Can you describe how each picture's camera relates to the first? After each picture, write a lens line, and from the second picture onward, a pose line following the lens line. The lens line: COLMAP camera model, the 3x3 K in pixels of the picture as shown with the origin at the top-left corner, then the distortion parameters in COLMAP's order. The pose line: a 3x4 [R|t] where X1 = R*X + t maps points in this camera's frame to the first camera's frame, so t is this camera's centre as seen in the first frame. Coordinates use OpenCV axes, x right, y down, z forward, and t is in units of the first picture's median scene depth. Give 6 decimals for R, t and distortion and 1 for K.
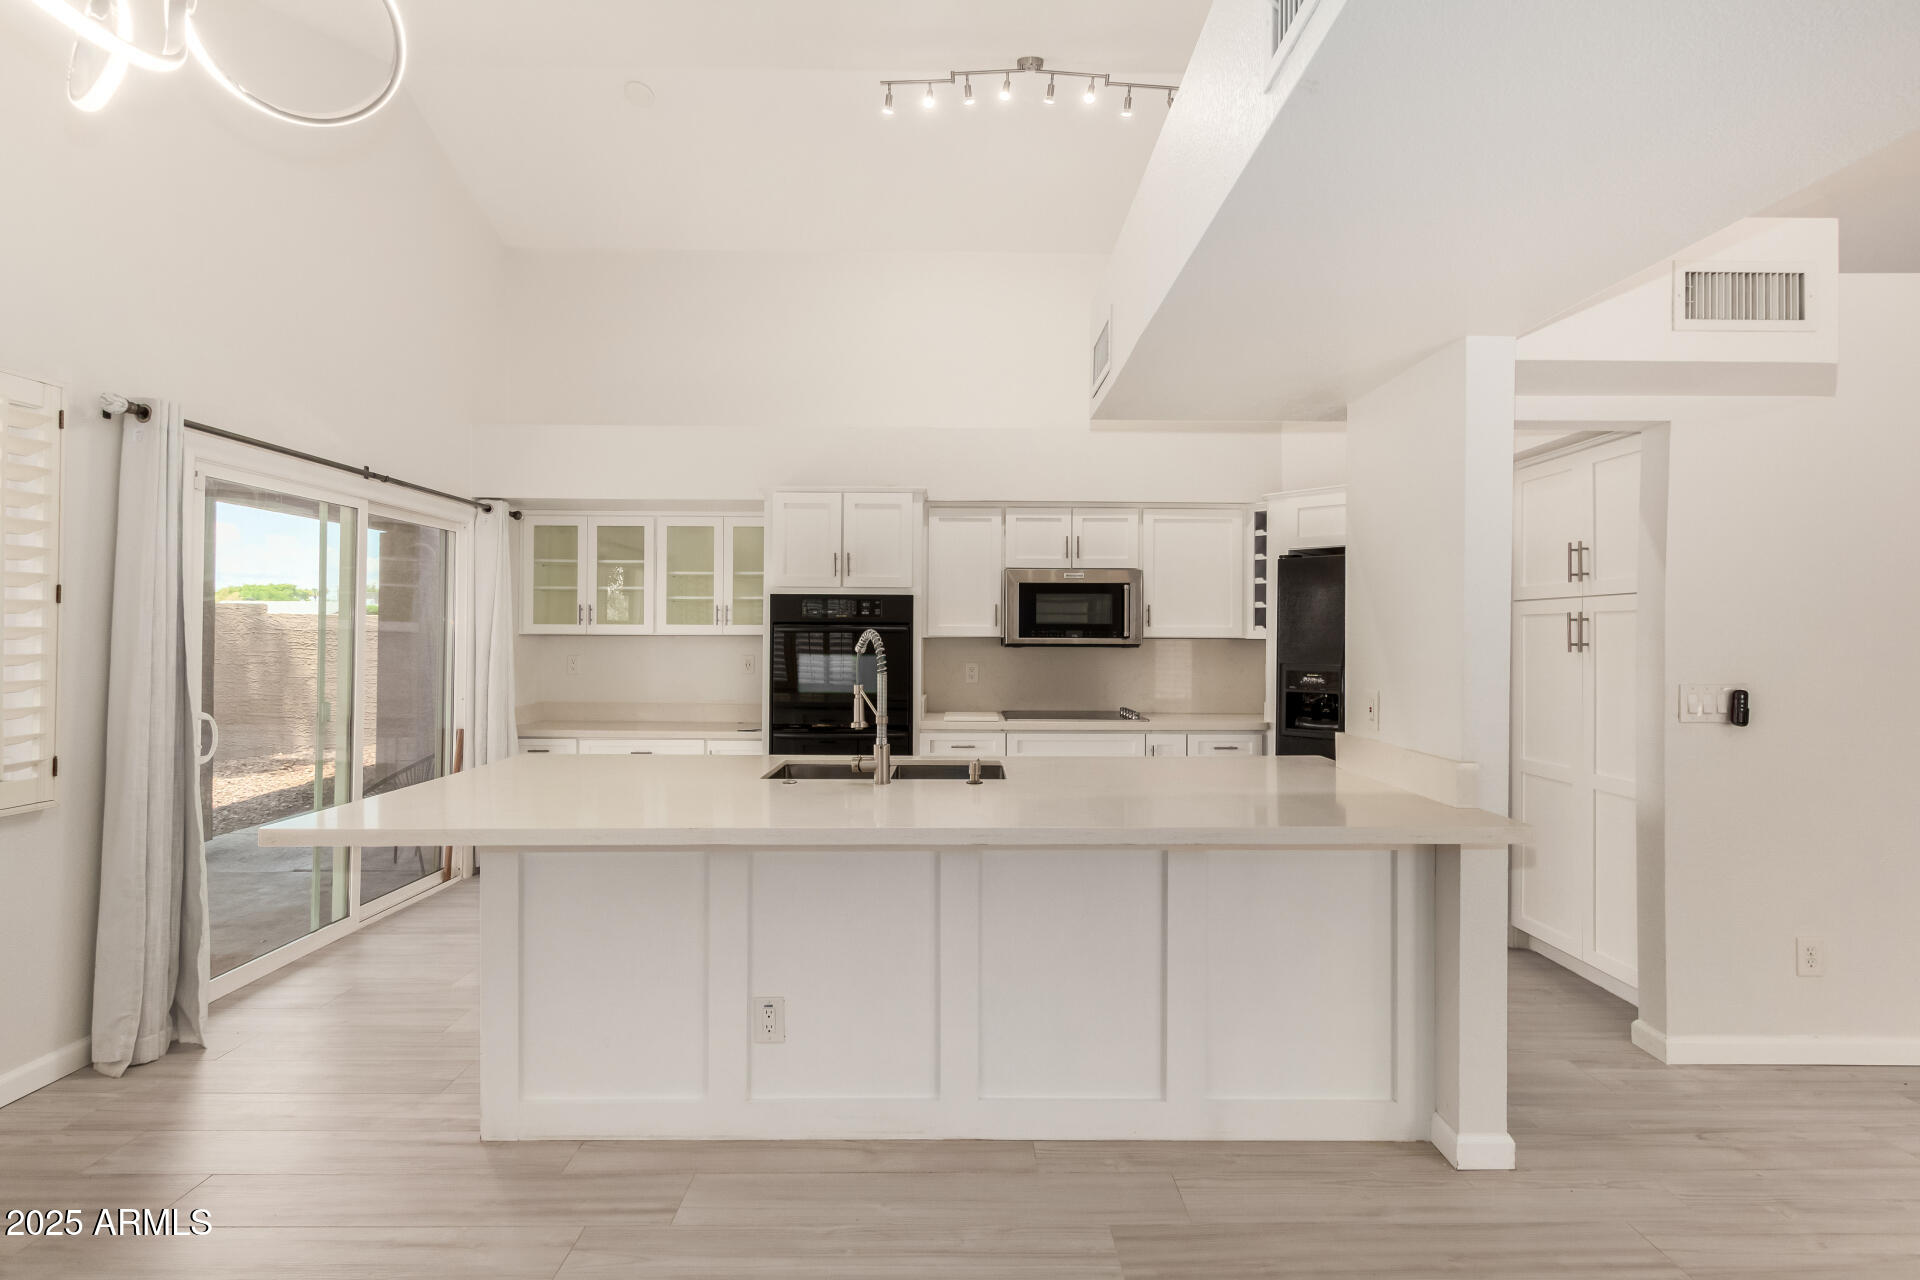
lens RADIAL K [[913.6, 0, 965.6], [0, 913.6, 624.5], [0, 0, 1]] dist [0.001828, -0.001216]
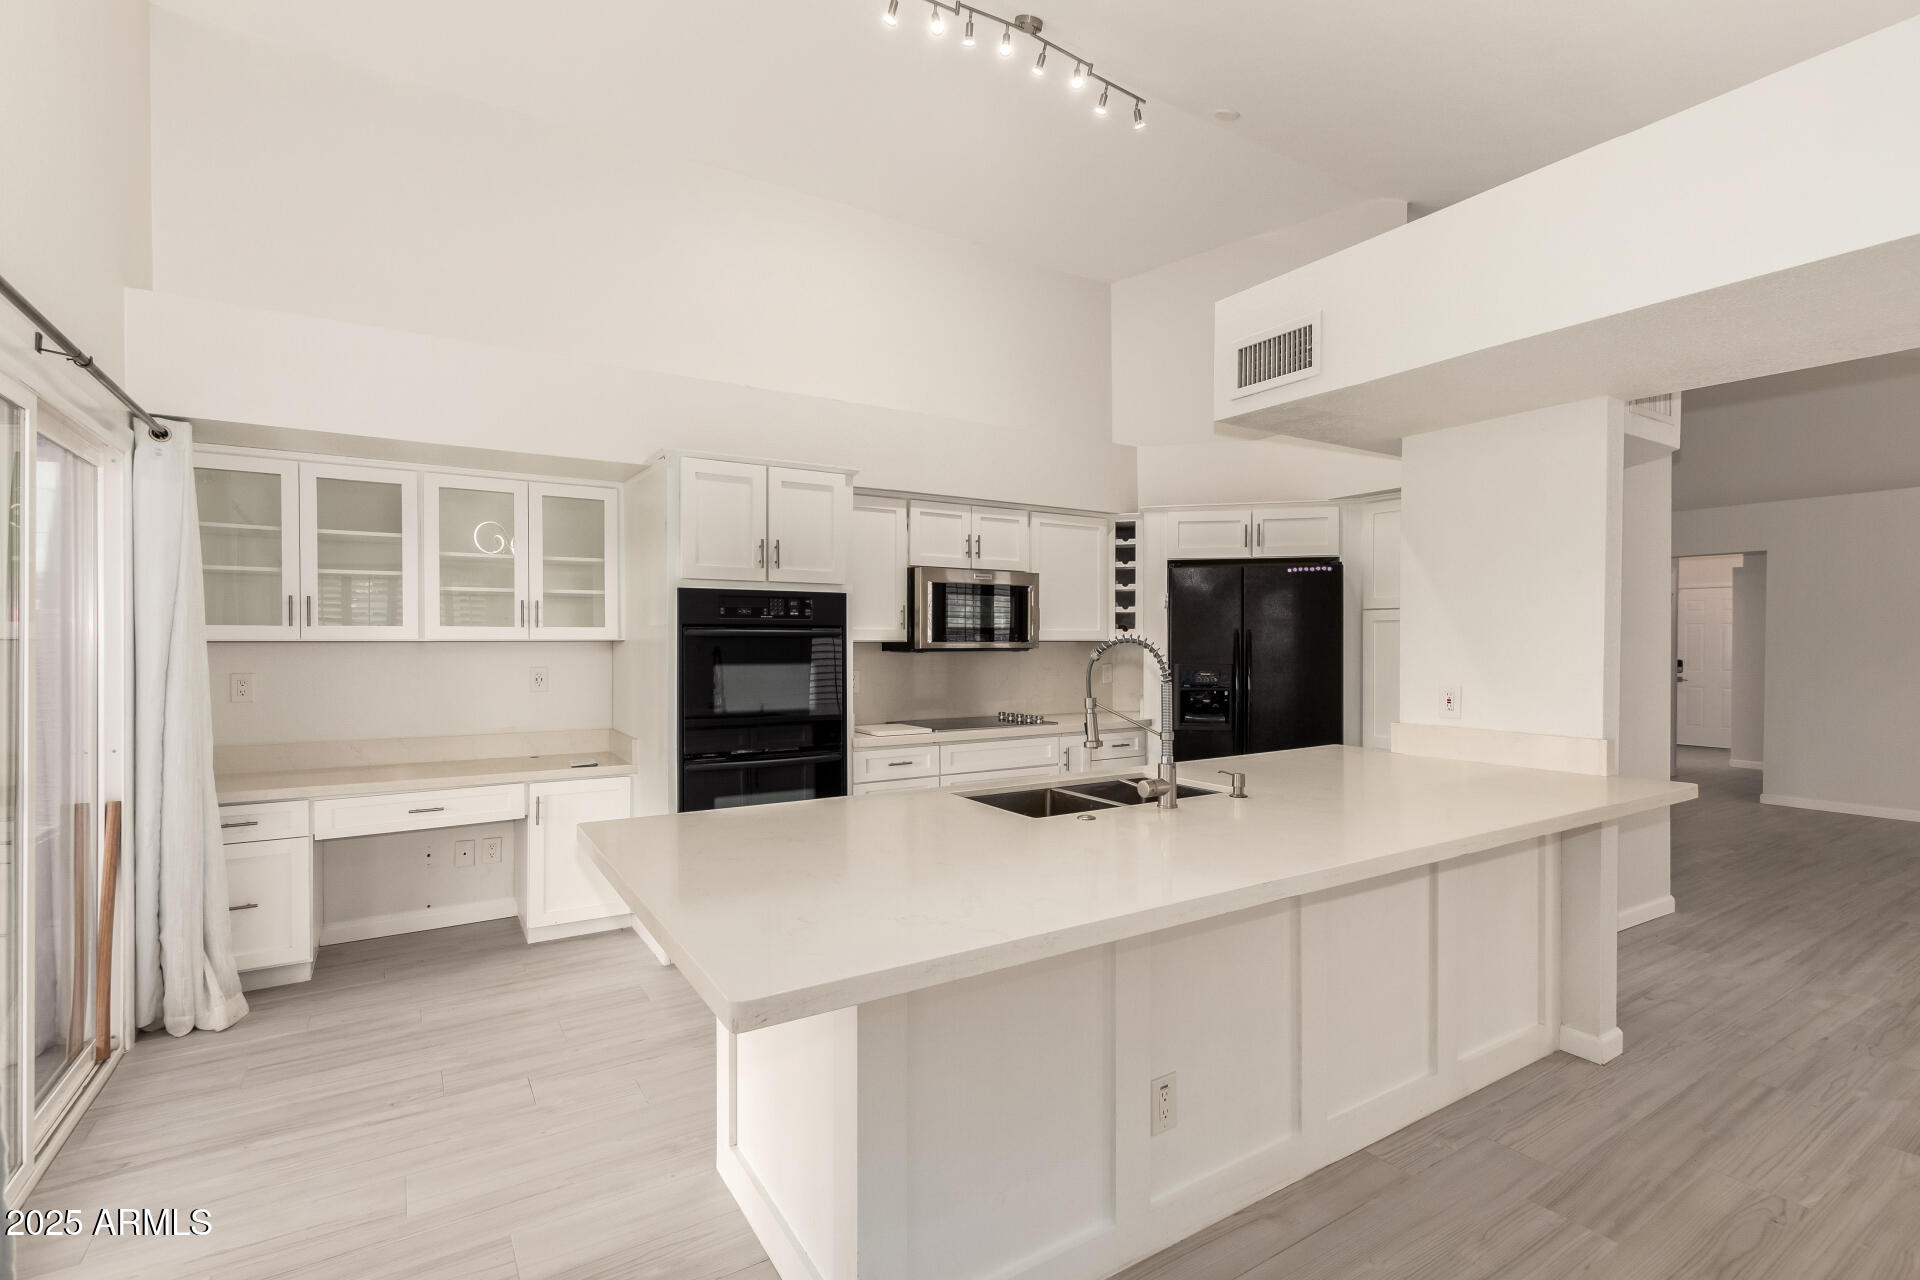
lens RADIAL K [[913.6, 0, 958.5], [0, 913.6, 643.9], [0, 0, 1]] dist [0.001828, -0.001216]
pose [[0.838849, -0.007682, 0.544310, -0.424250], [-0.003302, 0.999810, 0.019199, -0.001291], [-0.544354, -0.017903, 0.838664, 0.211594]]
